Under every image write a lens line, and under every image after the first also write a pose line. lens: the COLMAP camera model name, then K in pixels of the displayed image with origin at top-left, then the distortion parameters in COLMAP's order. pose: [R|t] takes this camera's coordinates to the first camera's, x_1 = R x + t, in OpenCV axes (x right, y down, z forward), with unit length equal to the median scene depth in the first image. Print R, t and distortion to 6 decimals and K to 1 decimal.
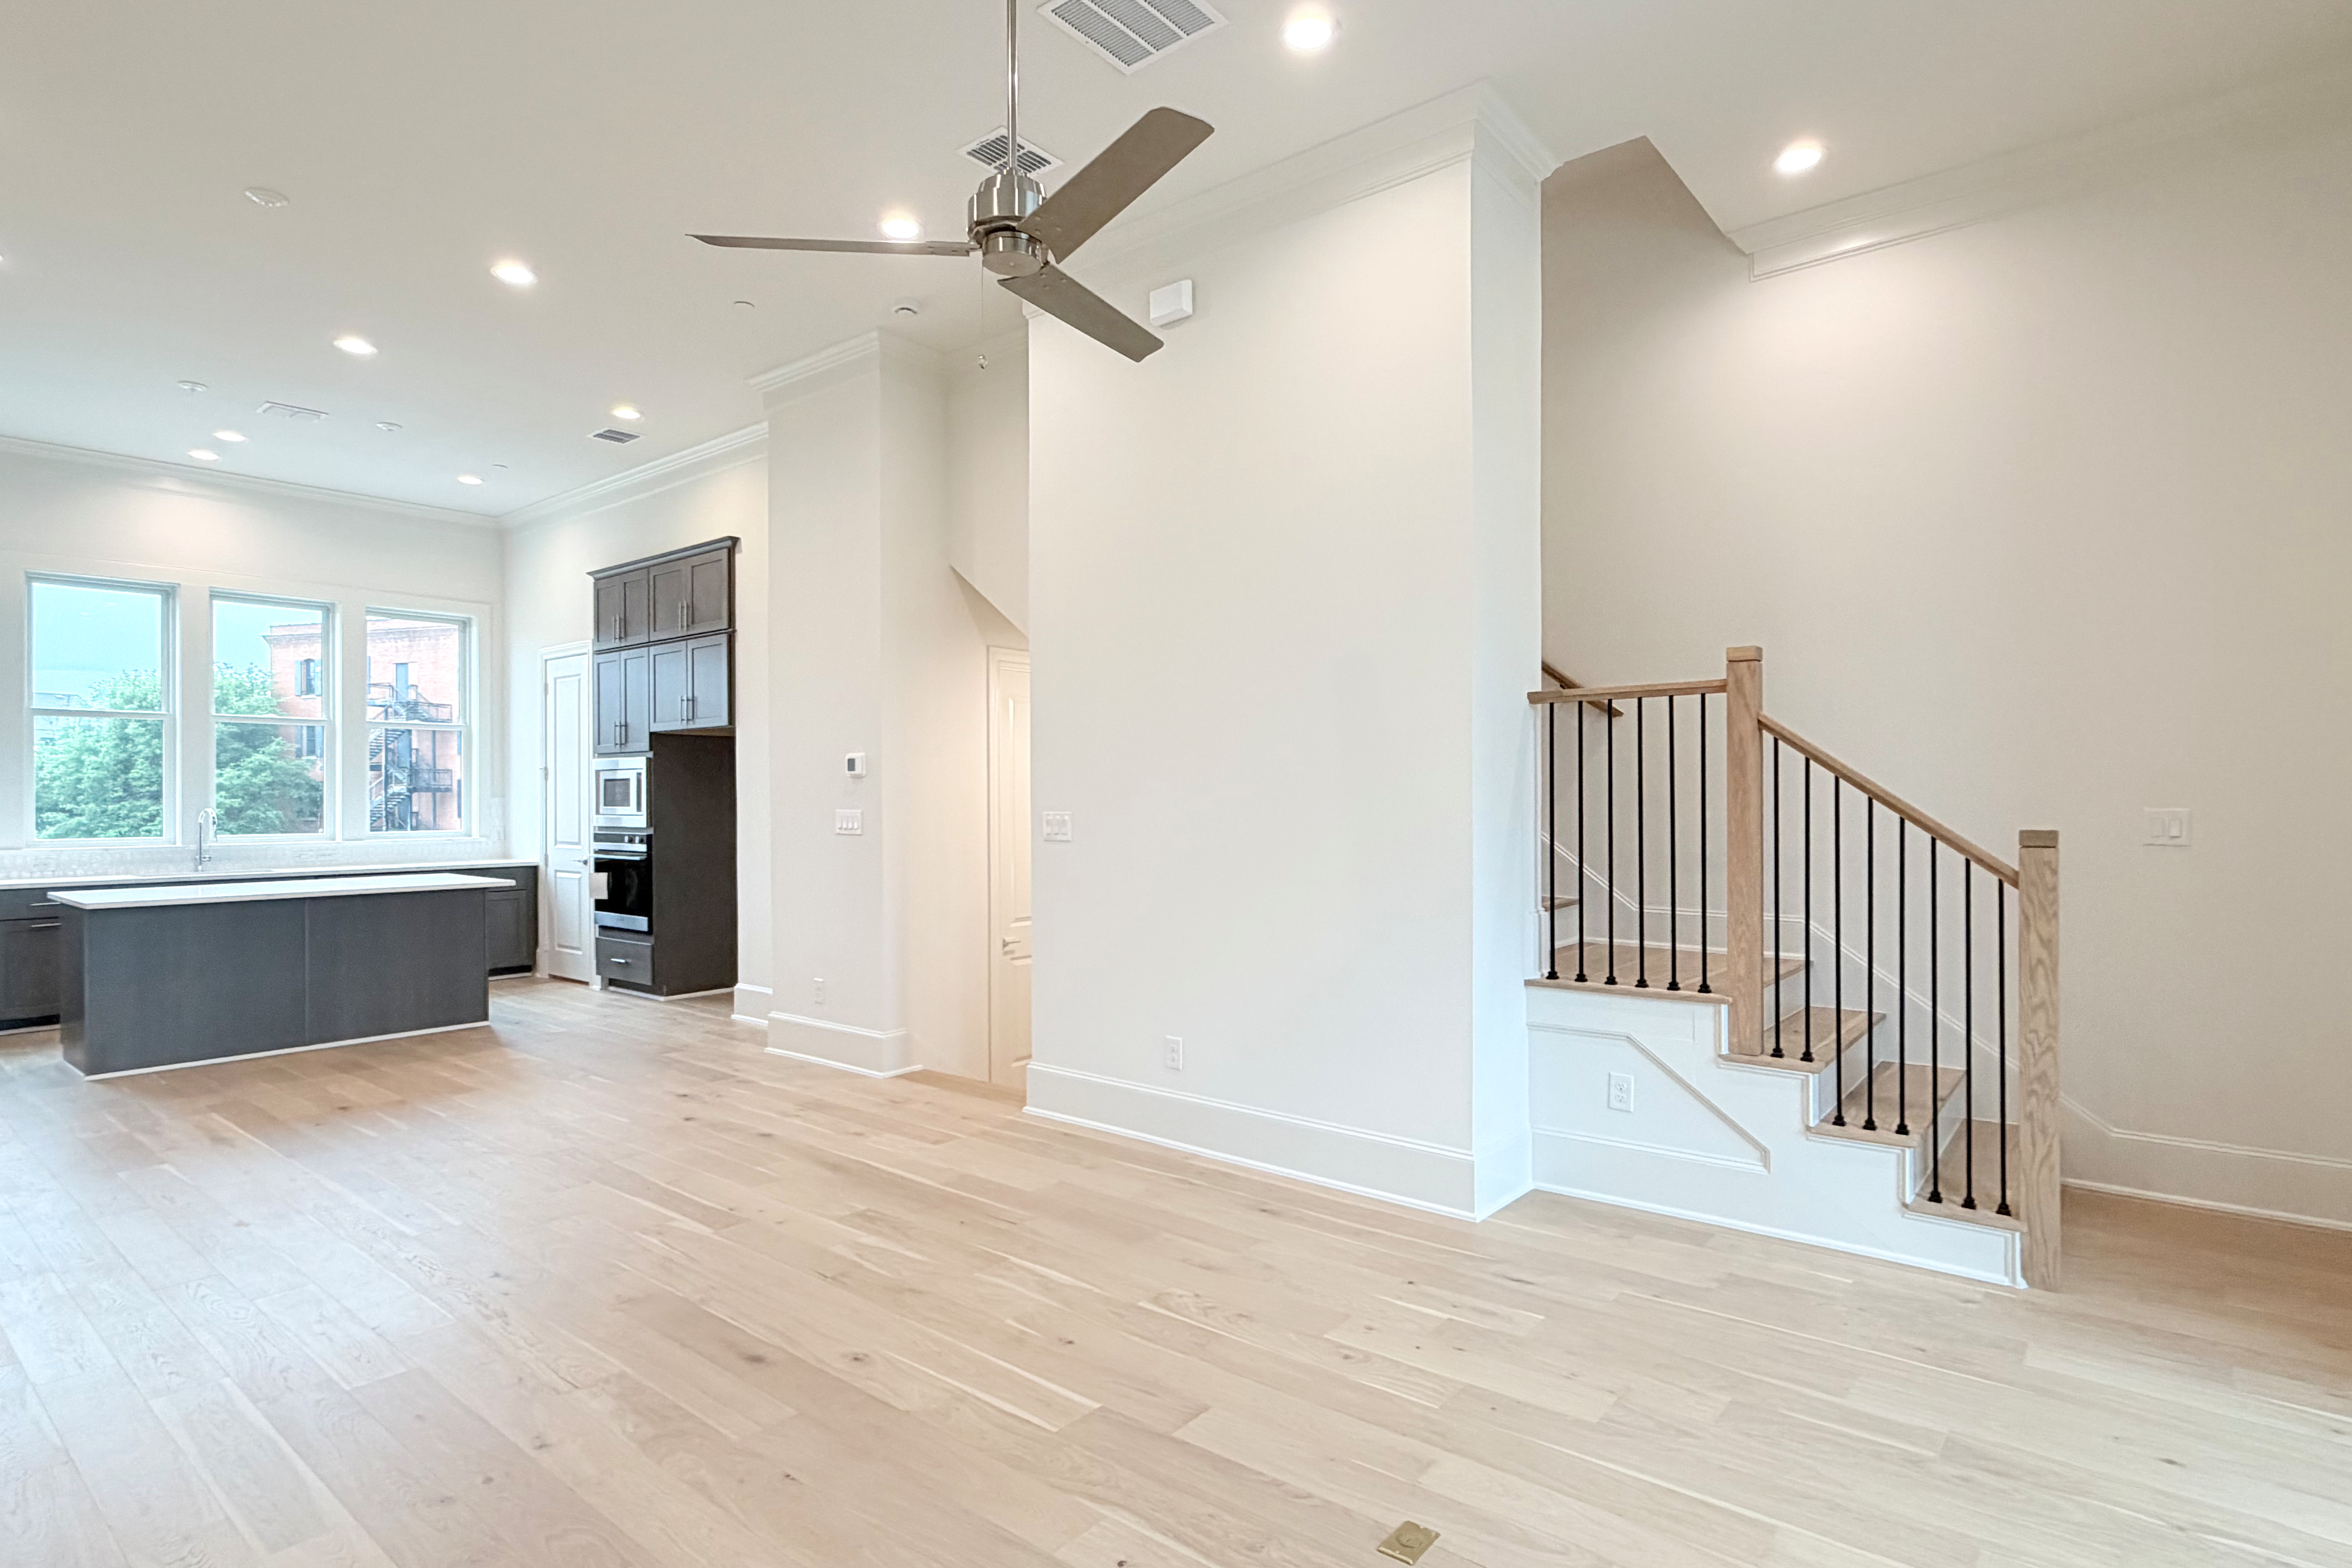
lens RADIAL K [[1214.3, 0, 1185.4], [0, 1214.3, 791.8], [0, 0, 1]] dist [0.003010, 0.003006]
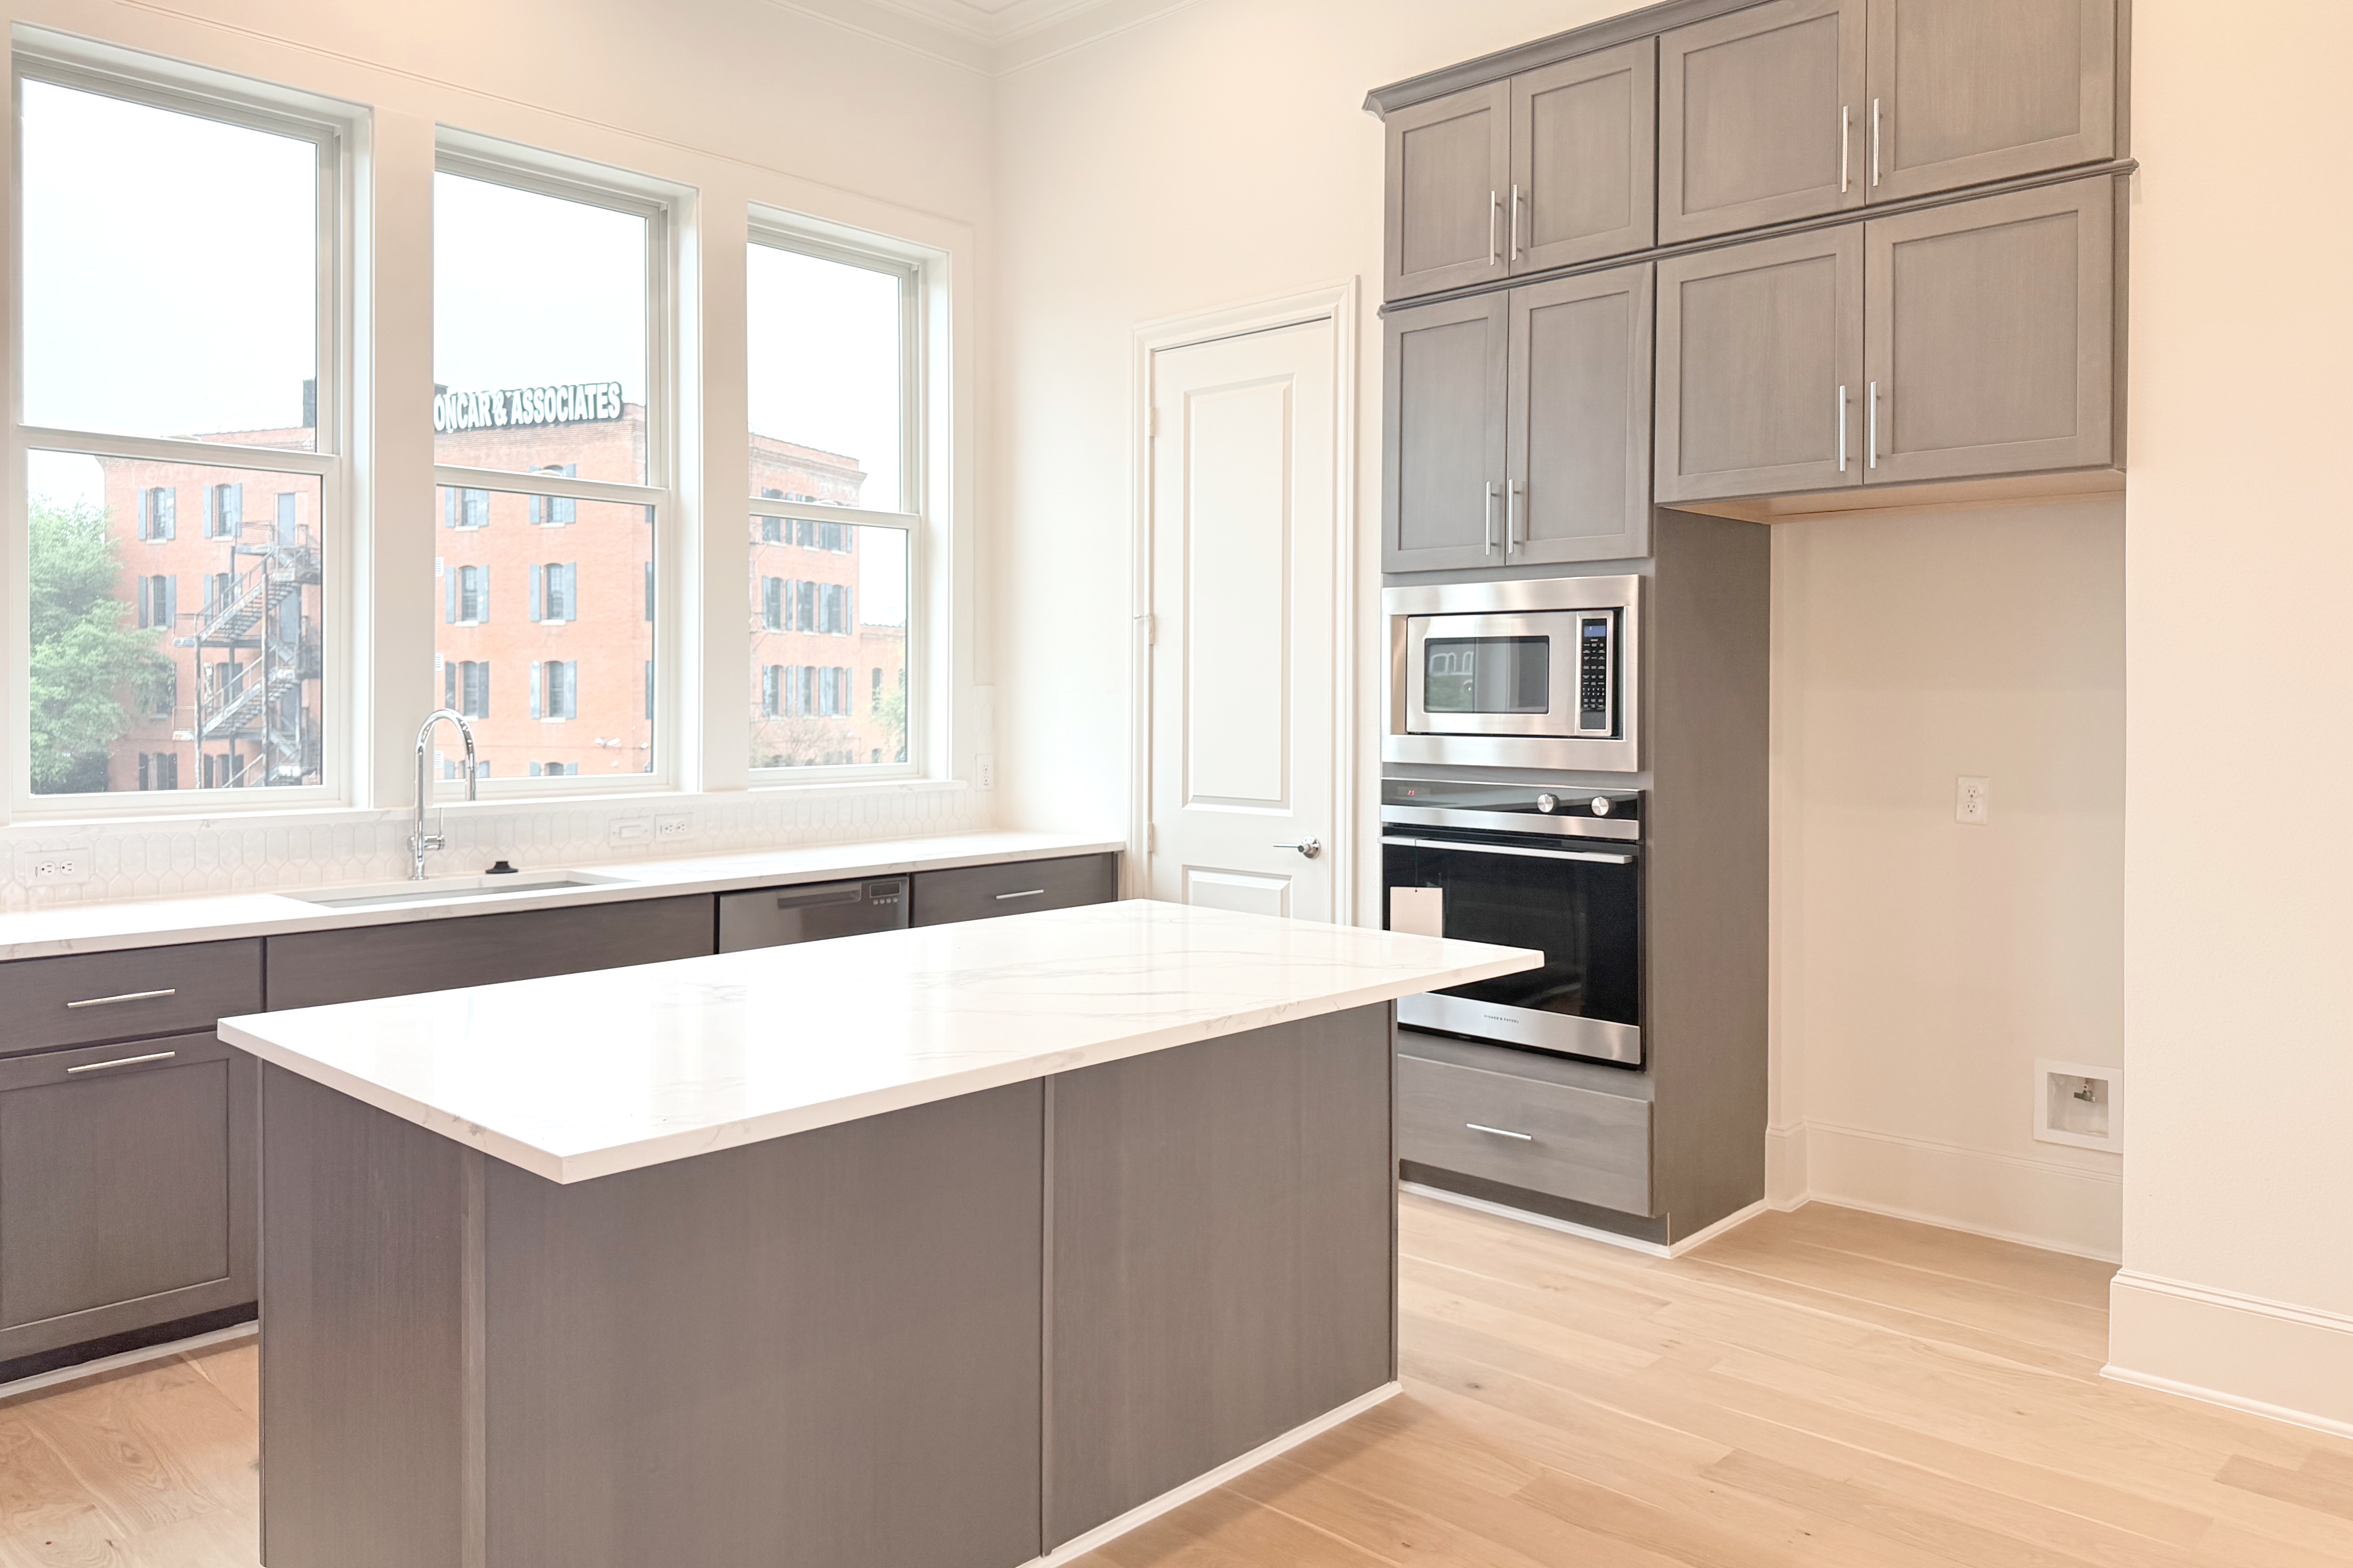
lens RADIAL K [[1759.8, 0, 1251.7], [0, 1759.8, 708.4], [0, 0, 1]] dist [0.039608, -0.032049]
pose [[0.997737, 0.006692, -0.066909, -0.491735], [-0.005784, 0.999889, 0.013746, 0.003774], [0.066994, -0.013328, 0.997664, 0.448879]]
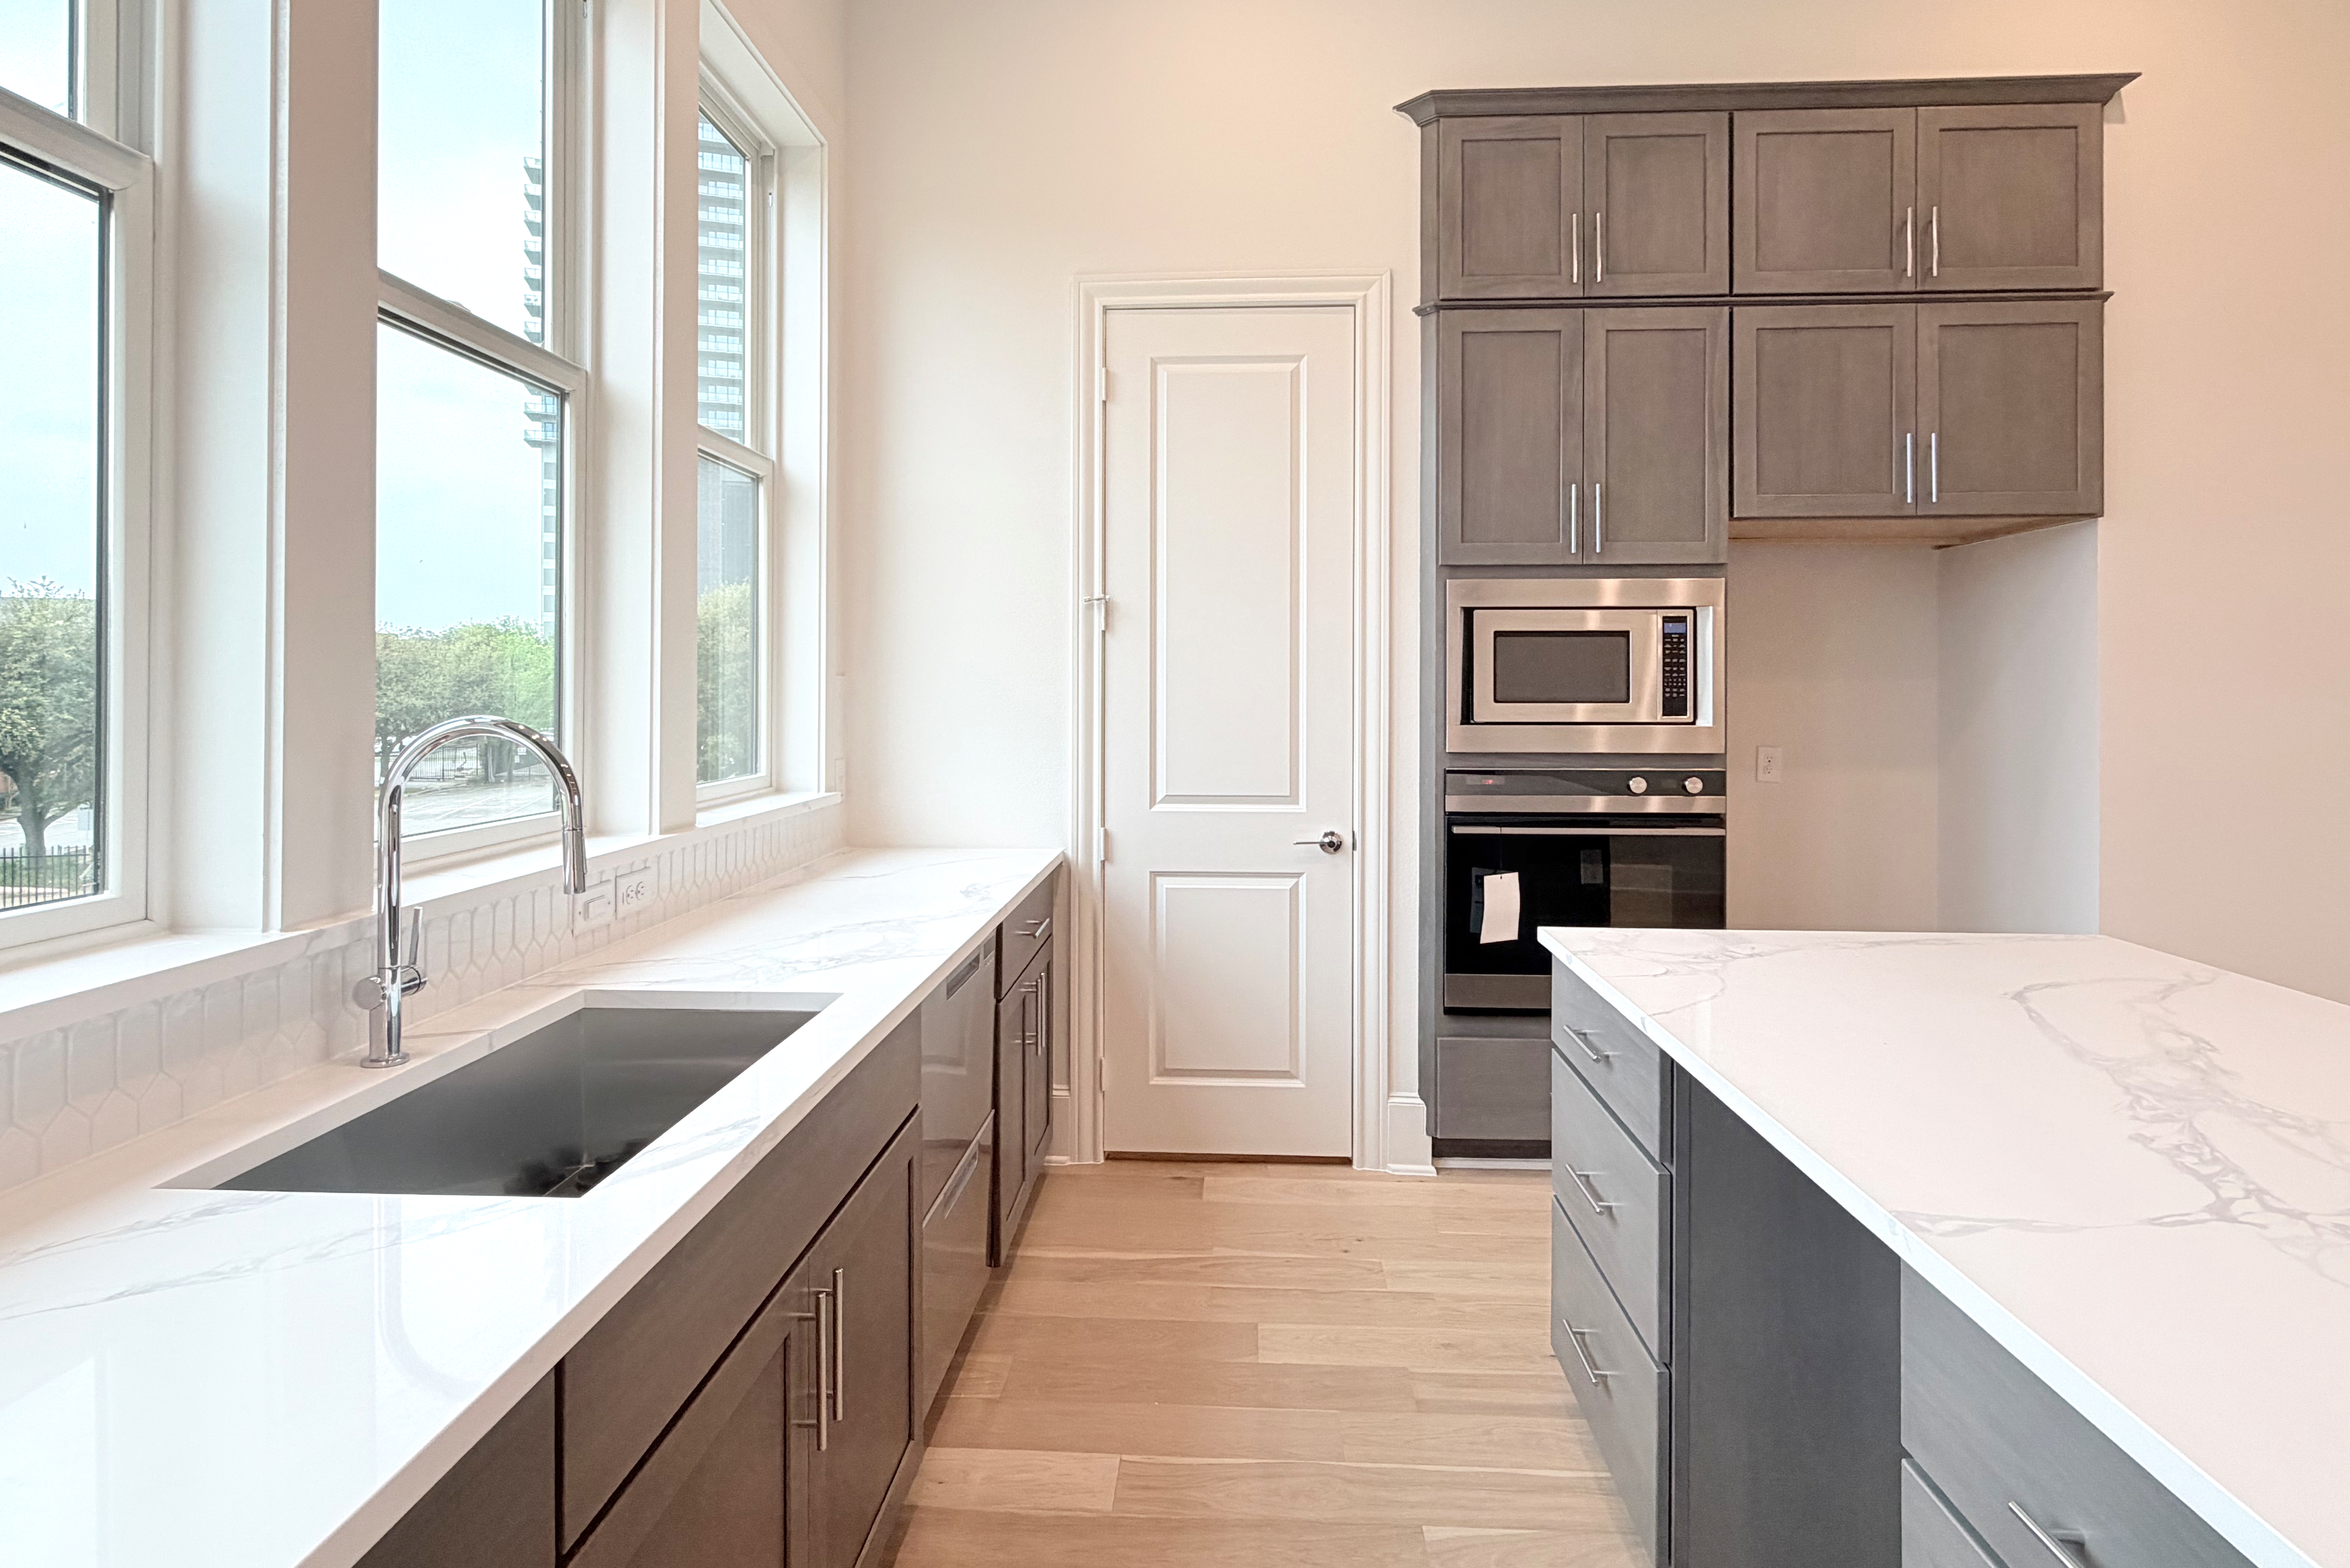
lens RADIAL K [[1213.4, 0, 1187.9], [0, 1213.4, 681.5], [0, 0, 1]] dist [0.003010, 0.003006]
pose [[0.795573, 0.007396, 0.605813, -0.778382], [-0.005058, 0.999972, -0.005566, 0.008048], [-0.605837, 0.001364, 0.795588, 0.737788]]
